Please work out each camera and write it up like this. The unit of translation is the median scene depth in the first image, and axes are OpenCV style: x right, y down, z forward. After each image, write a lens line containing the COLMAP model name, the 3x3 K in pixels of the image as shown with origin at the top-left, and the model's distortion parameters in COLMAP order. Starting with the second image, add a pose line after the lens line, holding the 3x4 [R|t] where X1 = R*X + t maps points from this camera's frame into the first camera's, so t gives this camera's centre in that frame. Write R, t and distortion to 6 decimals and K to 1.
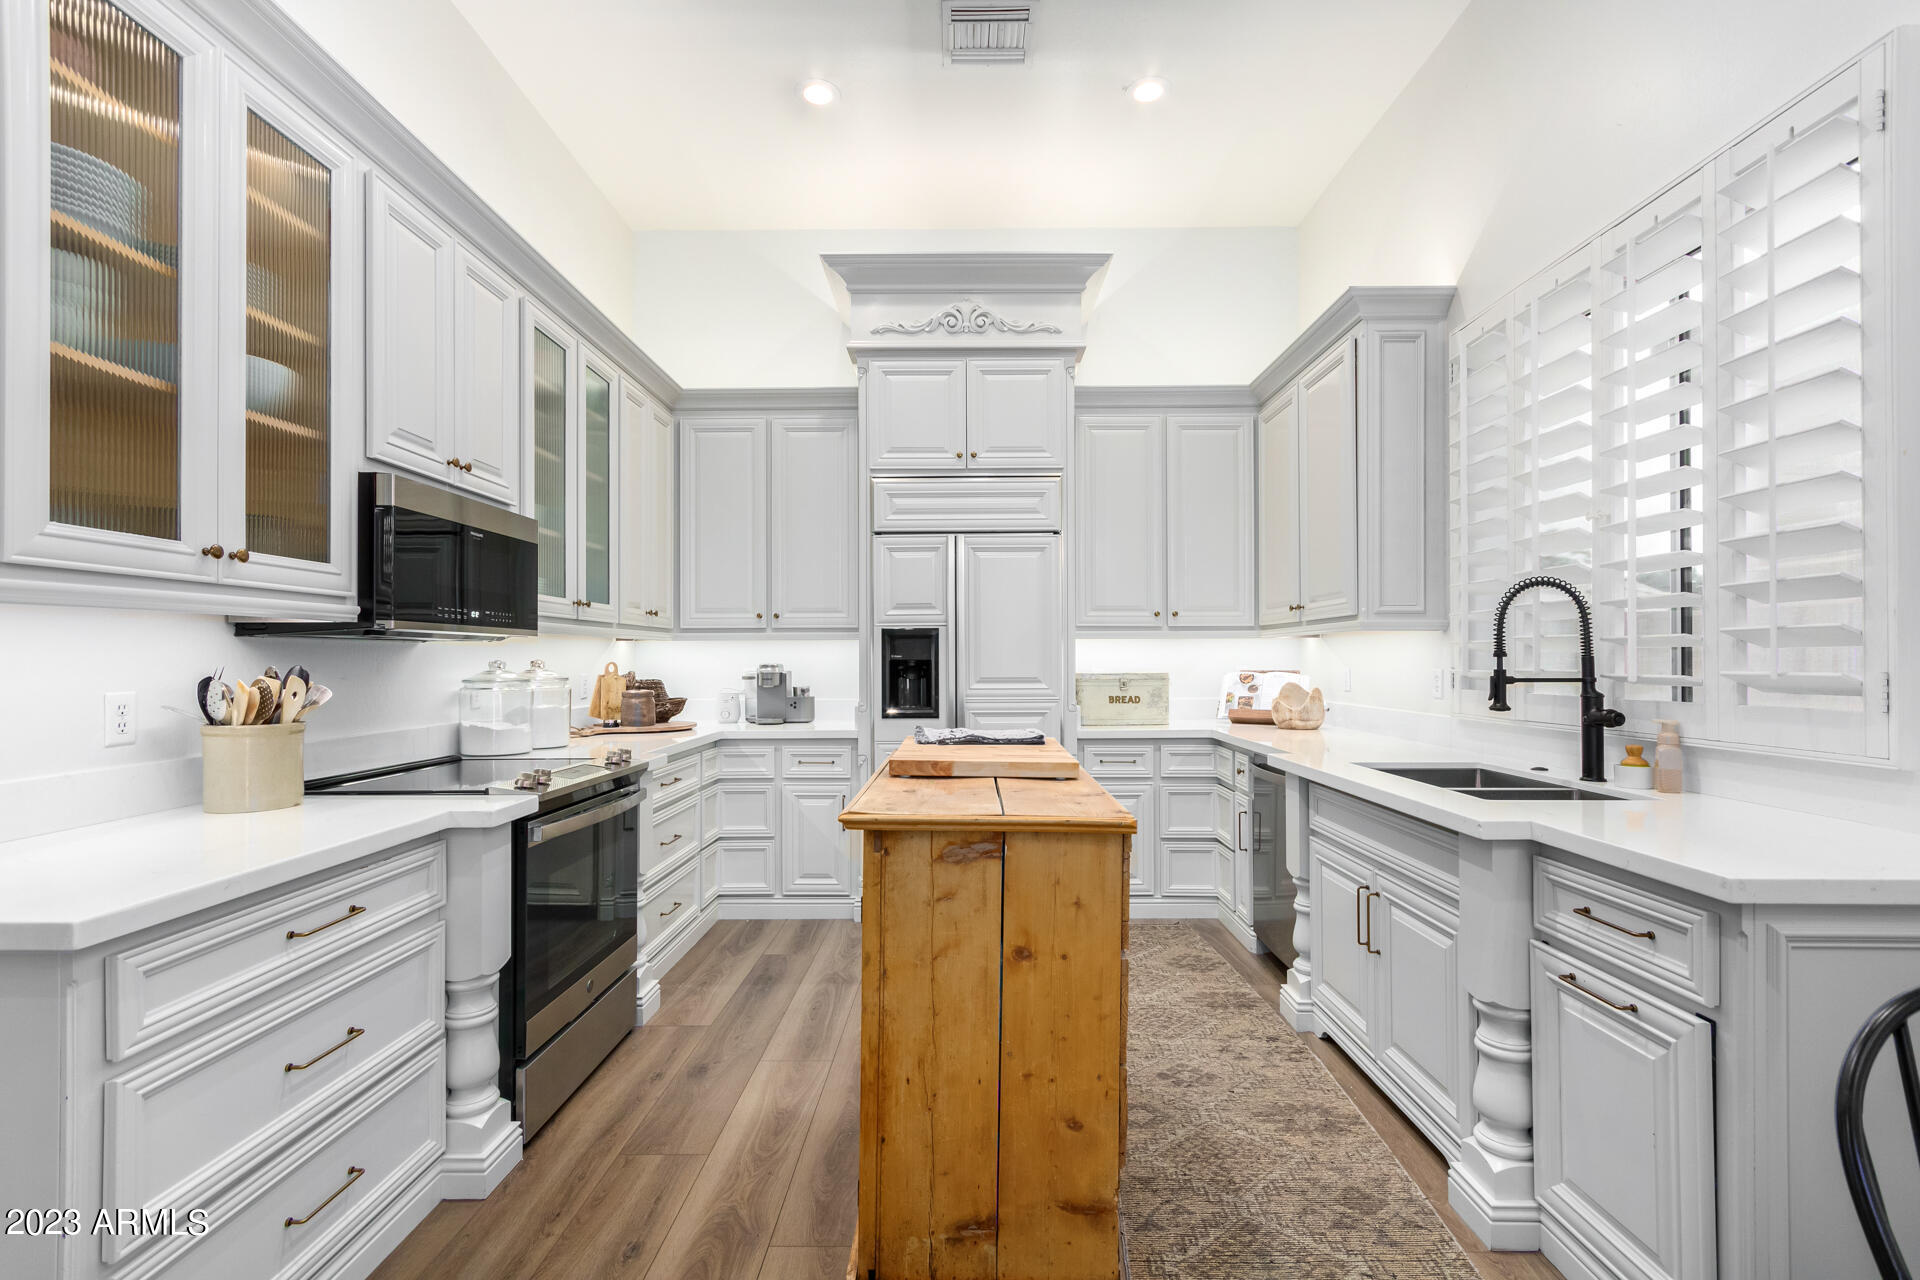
lens RADIAL K [[893.9, 0, 953.8], [0, 893.9, 654.7], [0, 0, 1]] dist [0.004360, -0.000752]
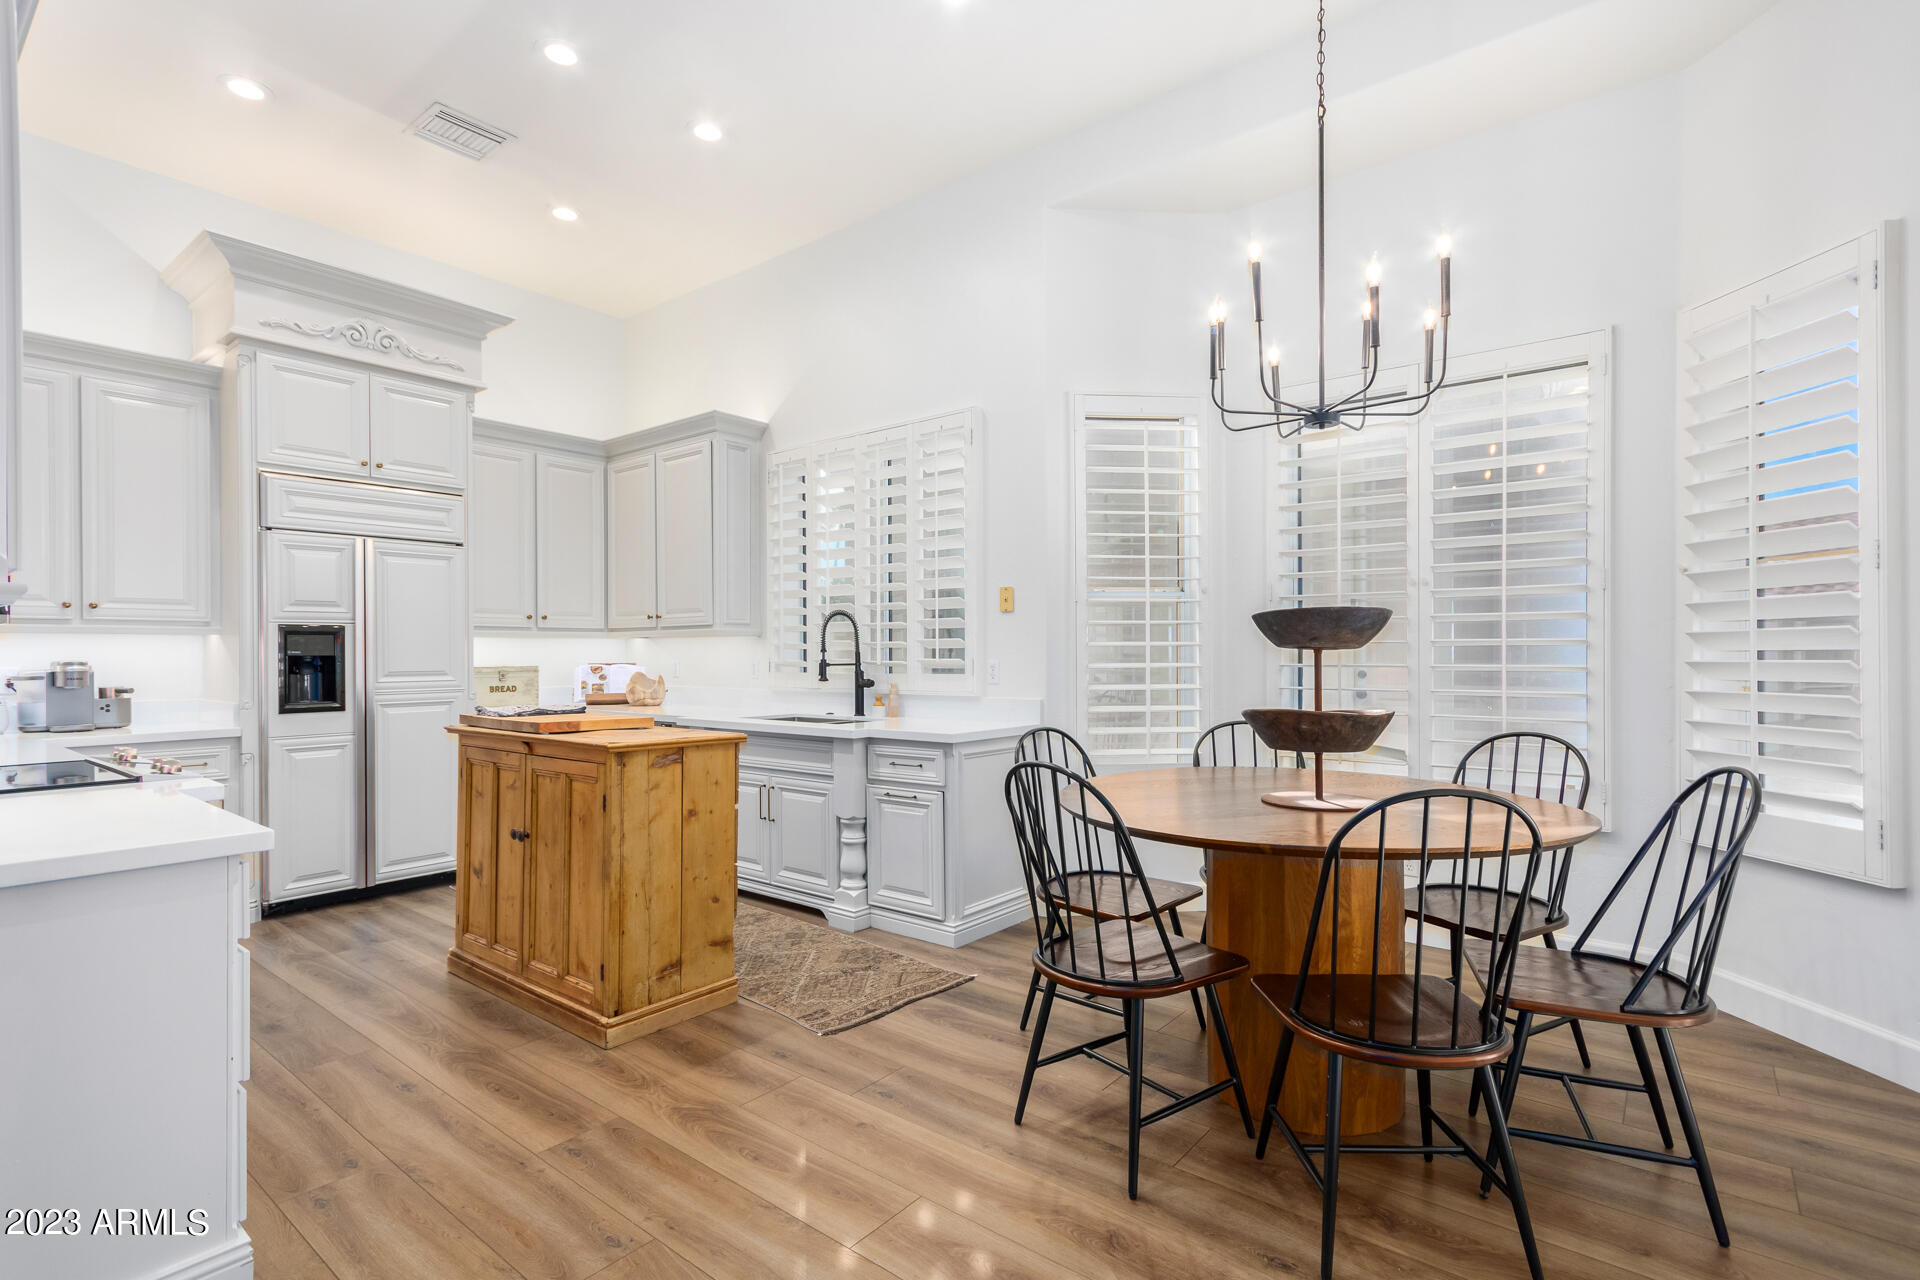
lens RADIAL K [[893.9, 0, 967.7], [0, 893.9, 649.4], [0, 0, 1]] dist [0.004360, -0.000752]
pose [[0.613951, 0.003372, 0.789337, -0.482705], [-0.001330, 0.999994, -0.003237, 0.001363], [-0.789343, 0.000937, 0.613951, -0.270987]]
